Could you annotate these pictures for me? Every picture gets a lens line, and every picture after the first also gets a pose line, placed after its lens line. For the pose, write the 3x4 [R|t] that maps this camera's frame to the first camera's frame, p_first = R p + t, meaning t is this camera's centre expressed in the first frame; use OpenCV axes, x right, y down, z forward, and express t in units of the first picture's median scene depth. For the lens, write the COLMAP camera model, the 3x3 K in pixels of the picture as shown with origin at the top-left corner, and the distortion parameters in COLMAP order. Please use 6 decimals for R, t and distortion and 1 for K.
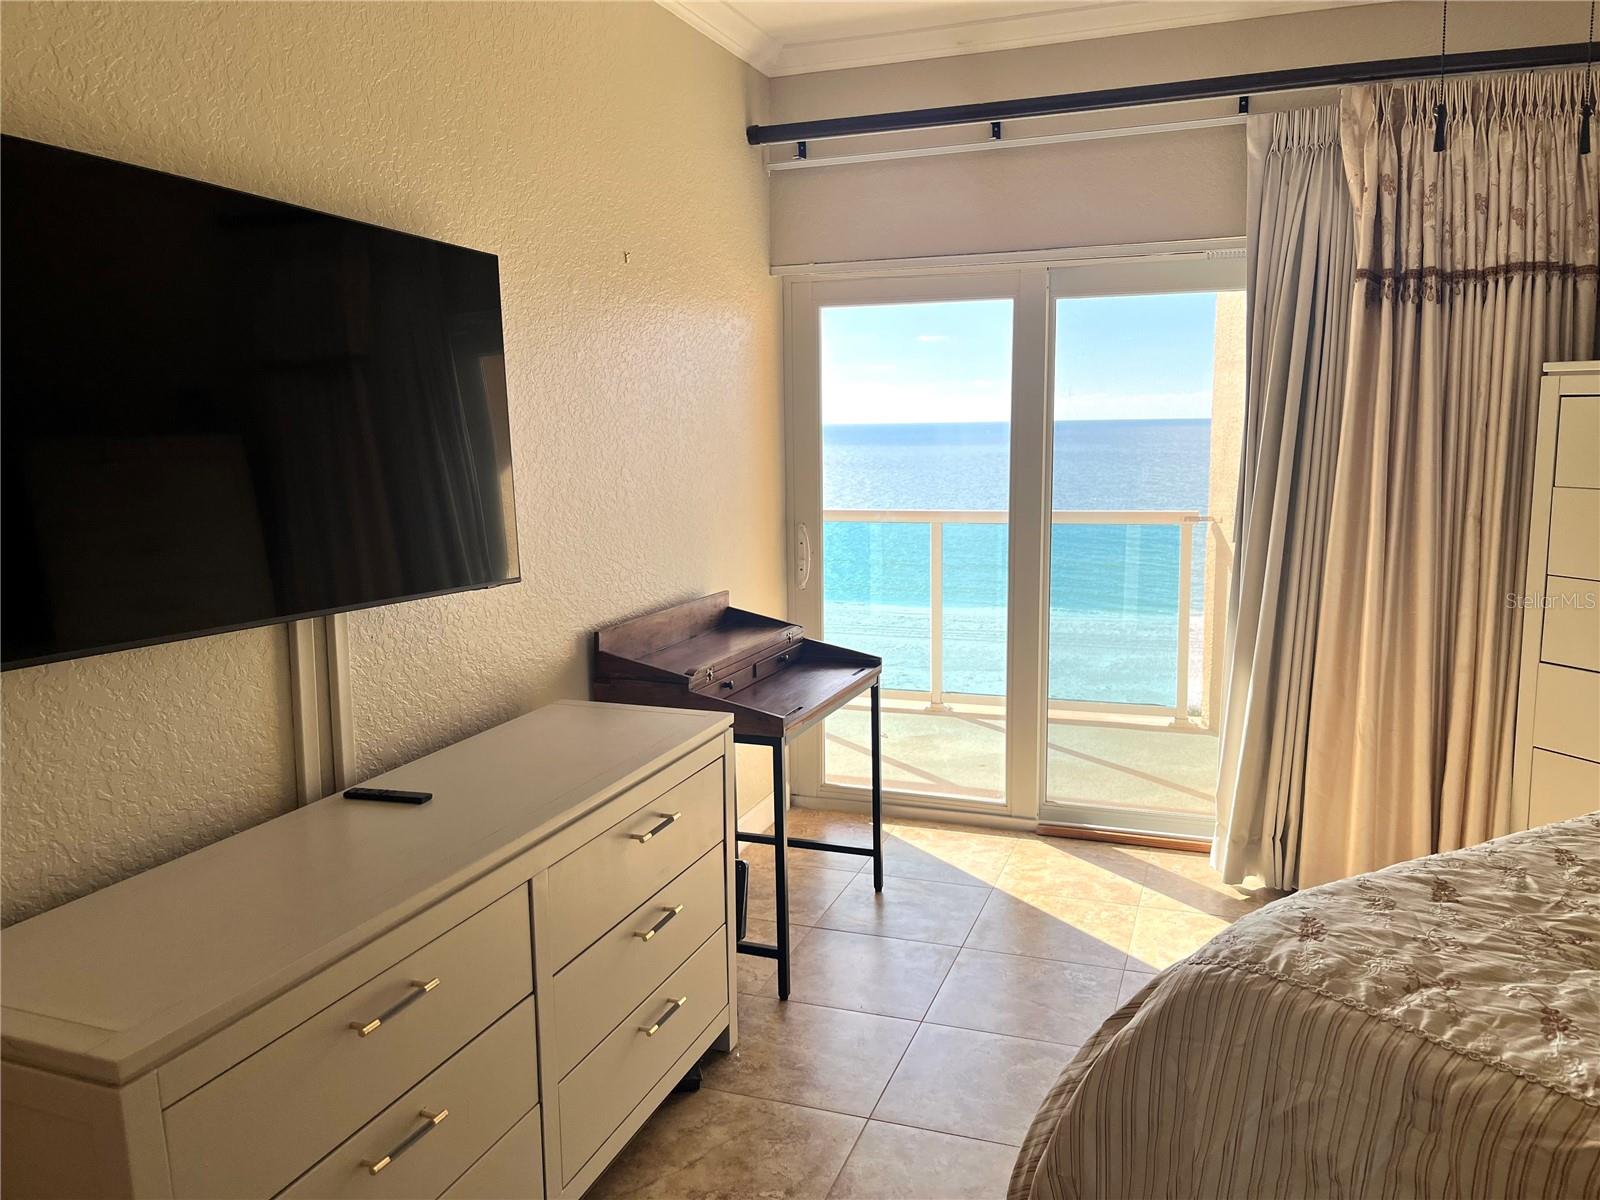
lens RADIAL K [[1209.8, 0, 790.6], [0, 1209.8, 597.6], [0, 0, 1]] dist [0.054325, -0.071251]
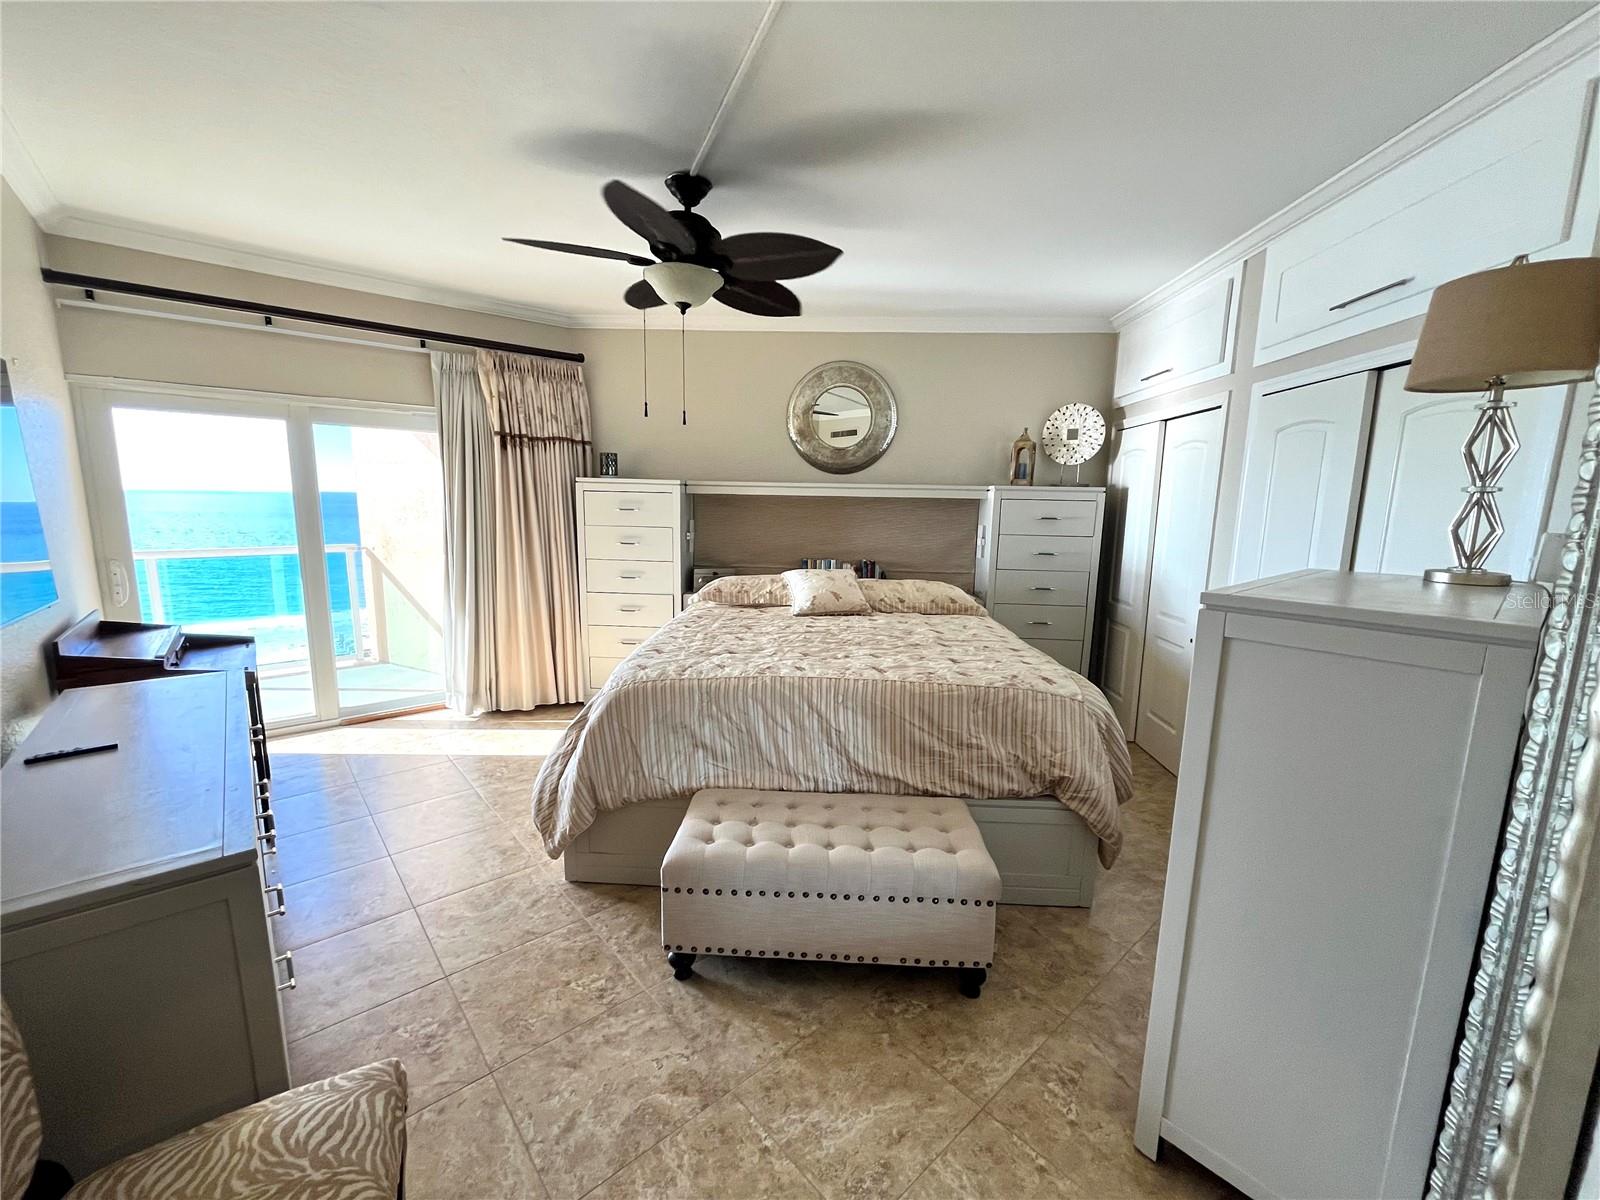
lens RADIAL K [[645.2, 0, 778.0], [0, 645.2, 591.9], [0, 0, 1]] dist [-0.002533, 0.000083]
pose [[0.501097, -0.102926, 0.859249, -0.333119], [0.102381, 0.992980, 0.059238, 0.011711], [-0.859314, 0.058287, 0.508117, -0.048093]]
